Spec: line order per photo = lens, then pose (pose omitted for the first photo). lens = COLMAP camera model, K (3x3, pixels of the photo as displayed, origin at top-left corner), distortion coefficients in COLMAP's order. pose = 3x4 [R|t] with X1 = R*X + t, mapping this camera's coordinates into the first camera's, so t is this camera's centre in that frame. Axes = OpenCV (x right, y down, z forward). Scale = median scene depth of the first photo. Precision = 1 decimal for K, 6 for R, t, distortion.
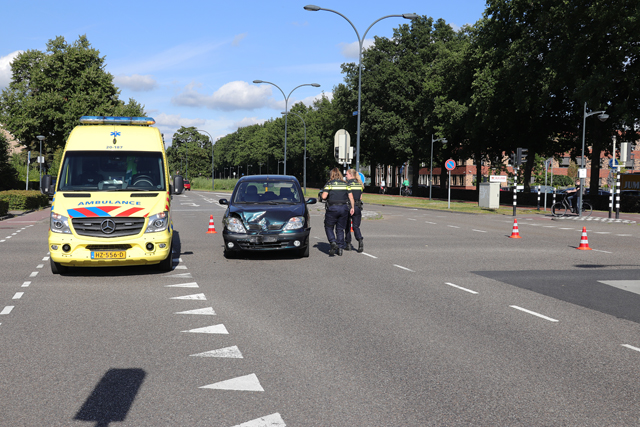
lens RADIAL K [[728.0, 0, 320.6], [0, 728.0, 211.5], [0, 0, 1]] dist [-0.067690, 0.000000]
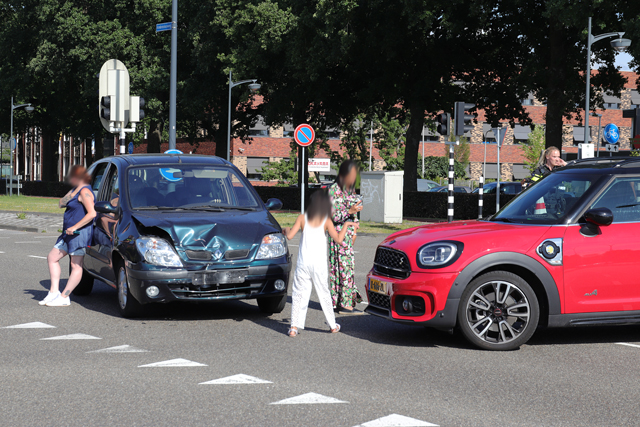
lens RADIAL K [[1635.0, 0, 320.8], [0, 1635.0, 214.8], [0, 0, 1]] dist [0.145082, 0.000000]
pose [[0.953830, -0.009995, 0.300180, -0.179401], [0.014817, 0.999795, -0.013791, 0.005225], [-0.299981, 0.017602, 0.953783, -0.060984]]
